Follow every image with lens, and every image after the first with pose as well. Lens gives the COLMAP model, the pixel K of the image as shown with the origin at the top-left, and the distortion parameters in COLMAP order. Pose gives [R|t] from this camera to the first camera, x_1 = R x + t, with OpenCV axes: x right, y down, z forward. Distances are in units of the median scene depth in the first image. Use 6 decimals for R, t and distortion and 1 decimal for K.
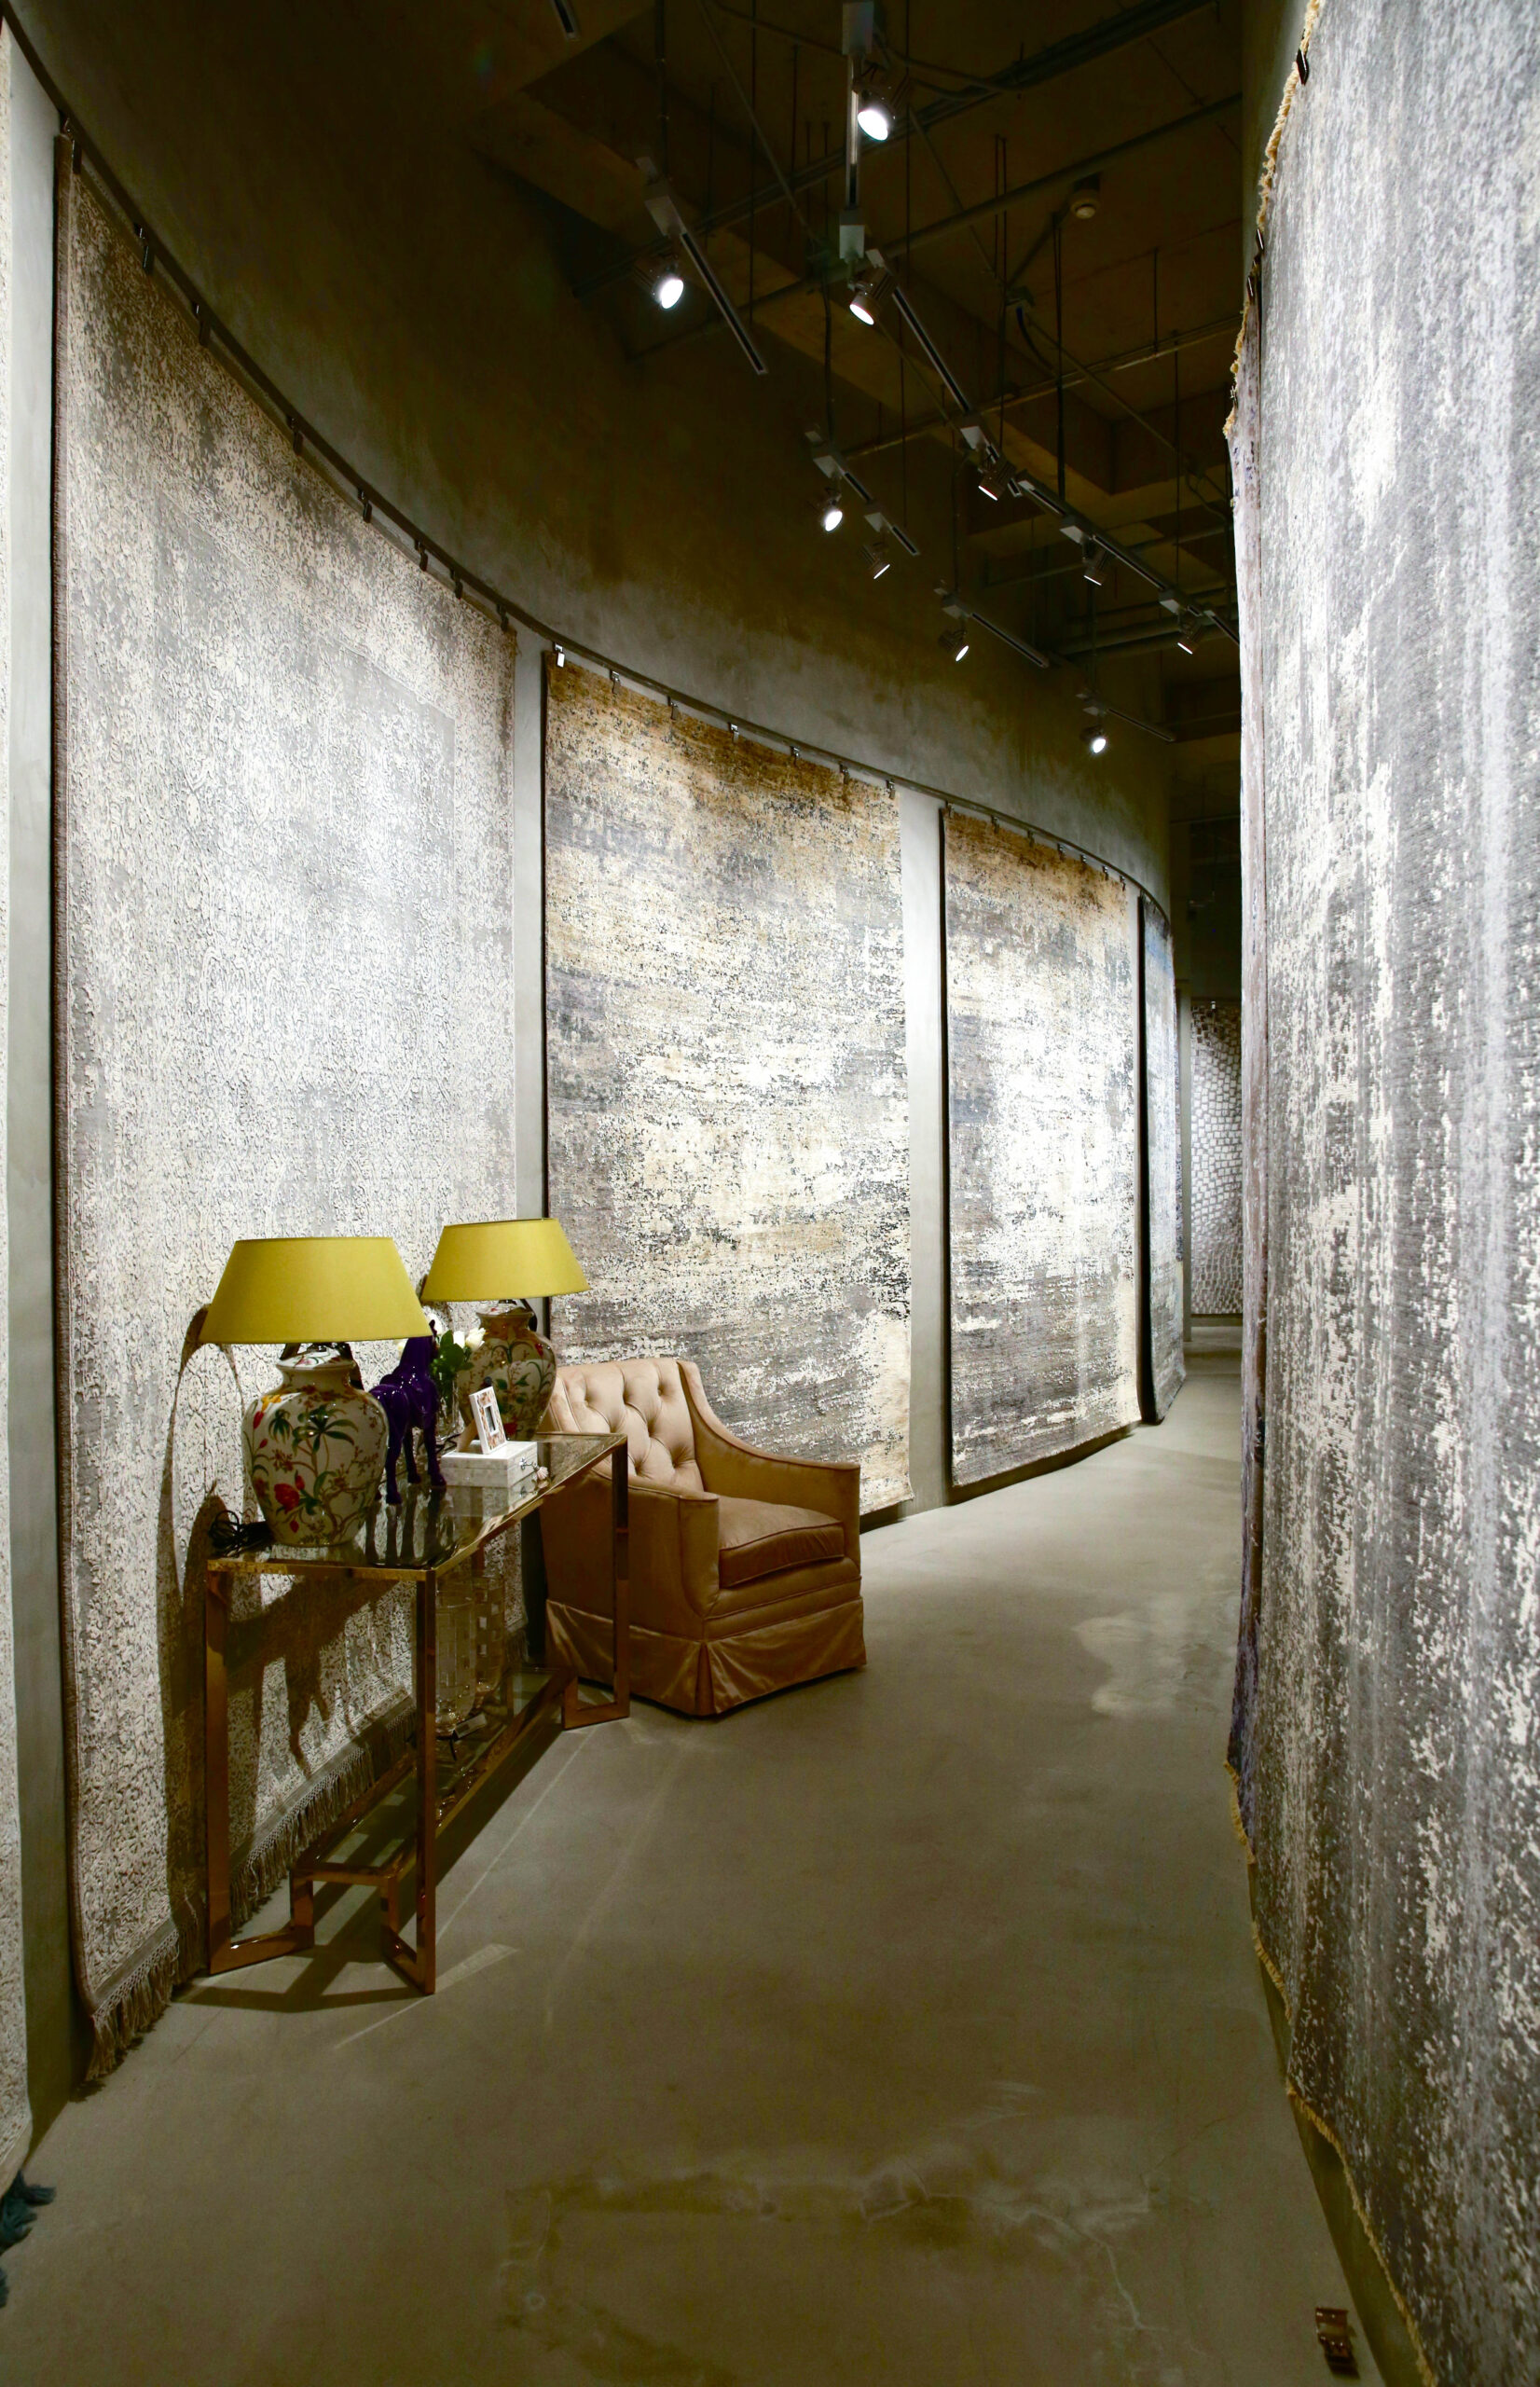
lens RADIAL K [[1678.9, 0, 770.0], [0, 1678.9, 1193.5], [0, 0, 1]] dist [-0.108996, 0.100164]
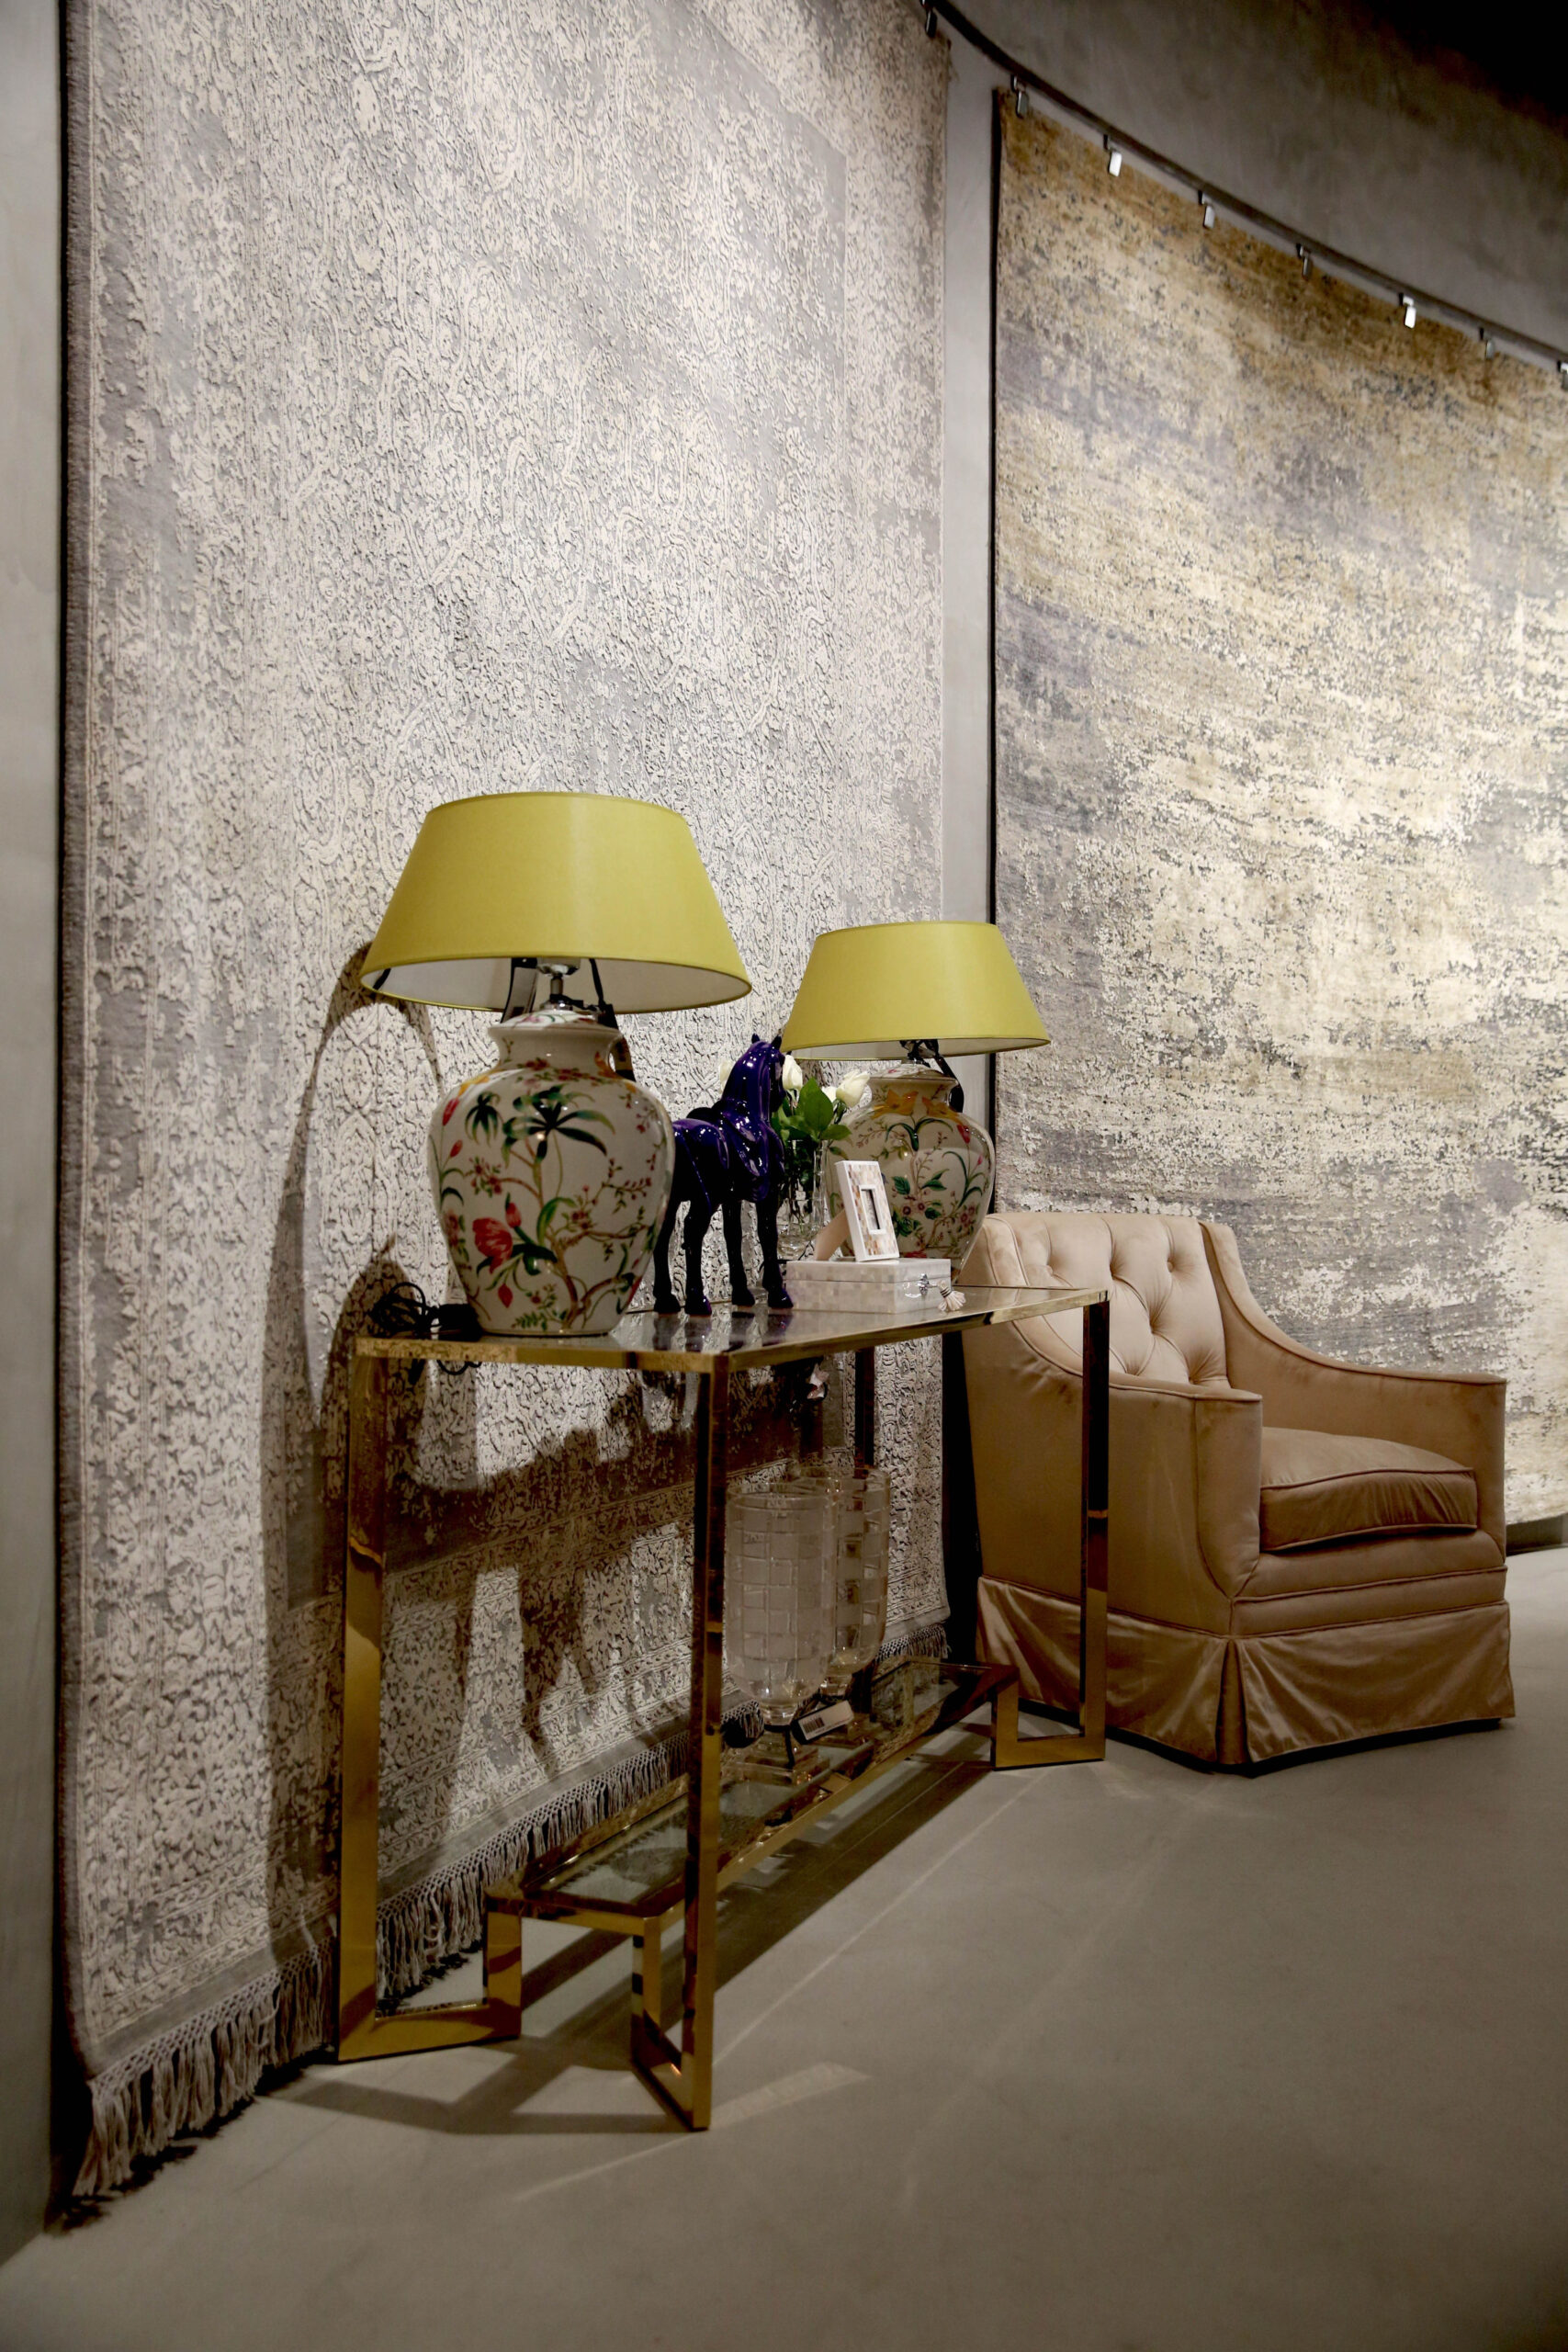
lens RADIAL K [[2277.8, 0, 784.0], [0, 2277.8, 1176.0], [0, 0, 1]] dist [-0.038650, 0.152738]
pose [[0.969381, 0.010516, -0.245336, 0.002799], [-0.013396, 0.999860, -0.010073, 0.123265], [0.245195, 0.013051, 0.969386, 0.185280]]
